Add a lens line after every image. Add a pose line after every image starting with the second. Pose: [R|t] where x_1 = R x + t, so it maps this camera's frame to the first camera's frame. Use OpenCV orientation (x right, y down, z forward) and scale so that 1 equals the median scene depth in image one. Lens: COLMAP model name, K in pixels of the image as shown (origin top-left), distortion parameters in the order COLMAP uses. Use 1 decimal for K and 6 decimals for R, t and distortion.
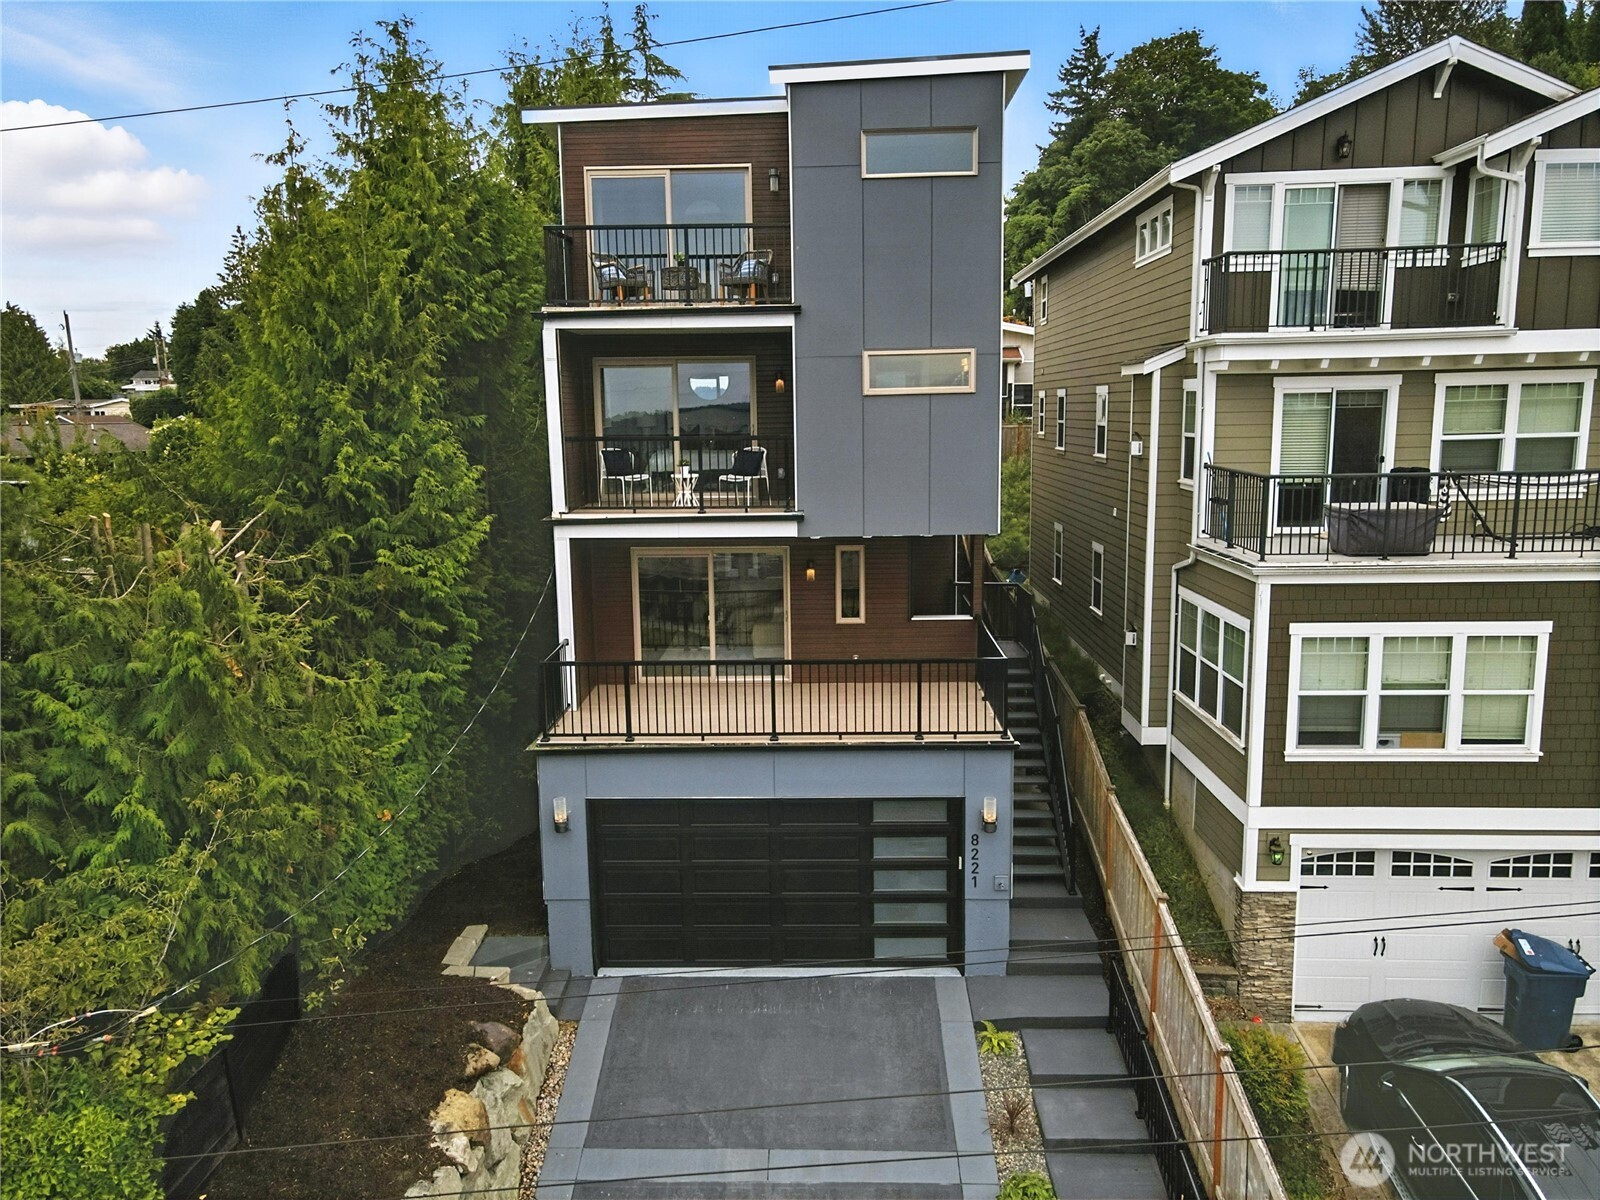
lens RADIAL K [[1136.2, 0, 795.2], [0, 1136.2, 606.2], [0, 0, 1]] dist [-0.035555, 0.096675]
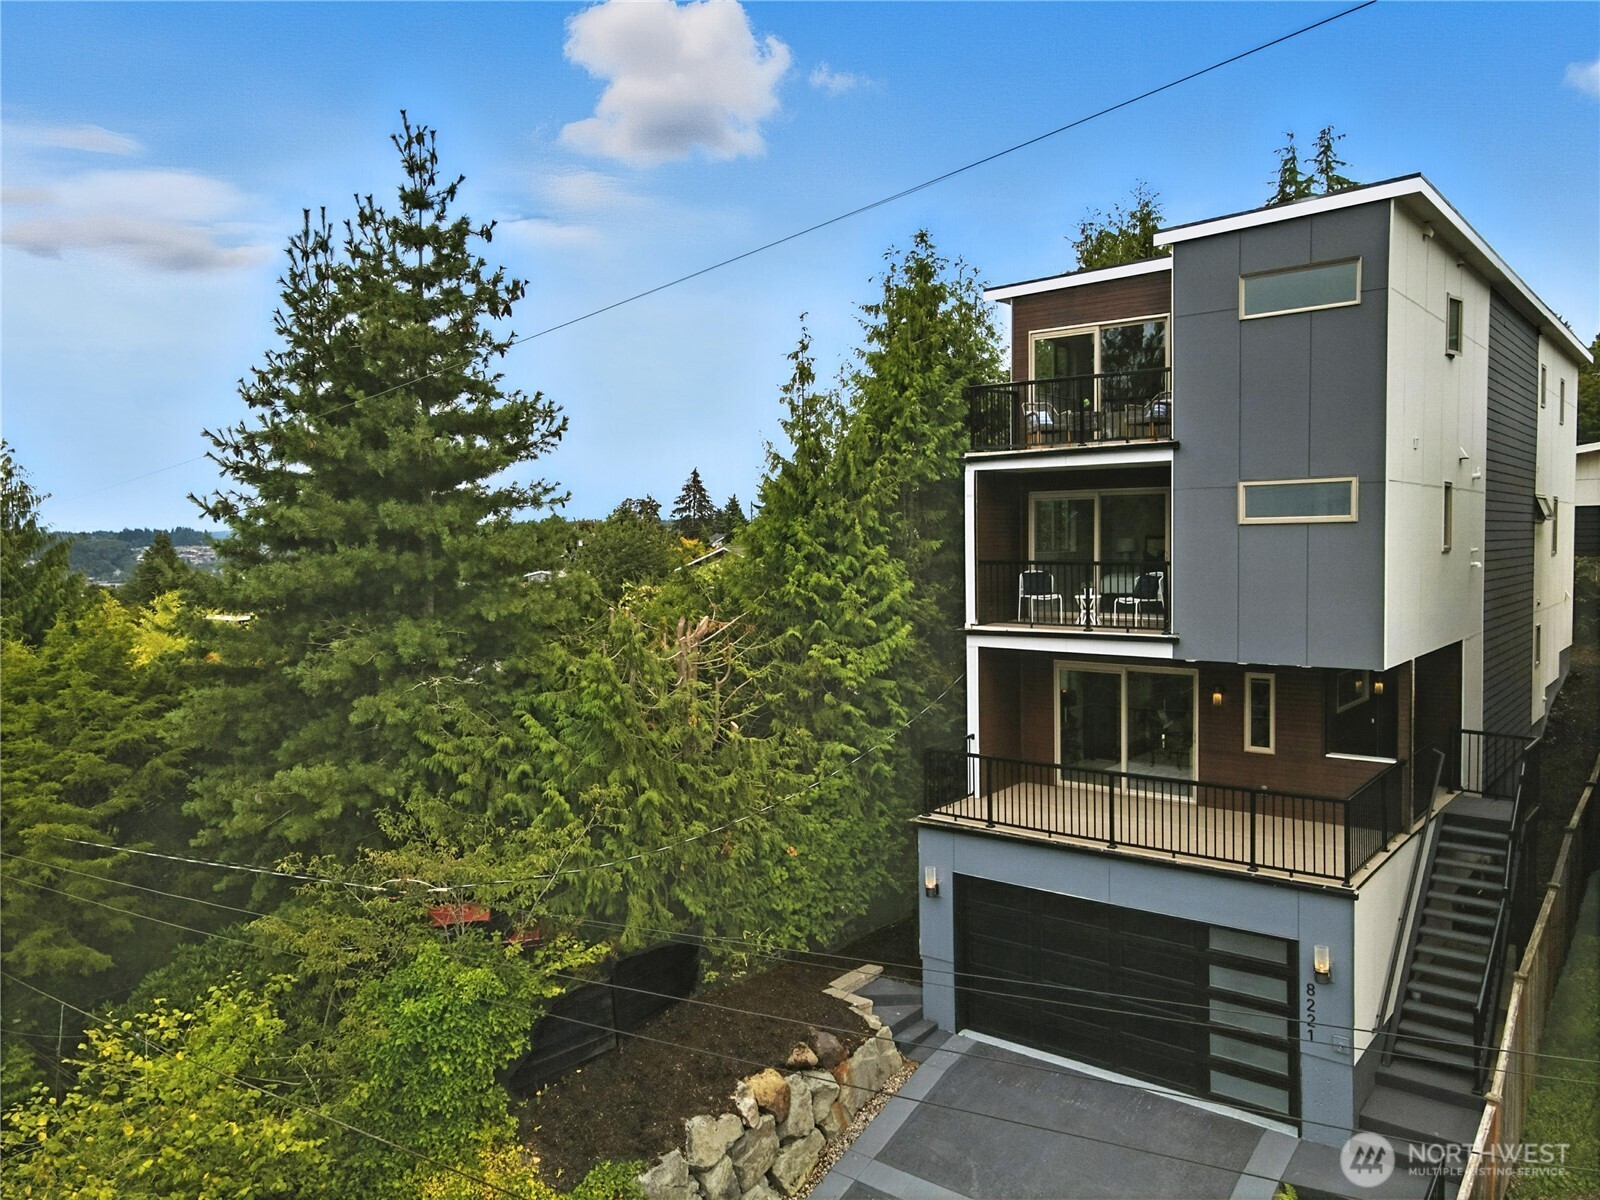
lens RADIAL K [[1139.4, 0, 796.2], [0, 1139.4, 593.5], [0, 0, 1]] dist [-0.034792, -0.000591]
pose [[0.787618, 0.033273, -0.615265, 0.386861], [-0.101474, 0.991911, -0.076257, -0.006377], [0.607751, 0.122495, 0.784623, -0.035807]]
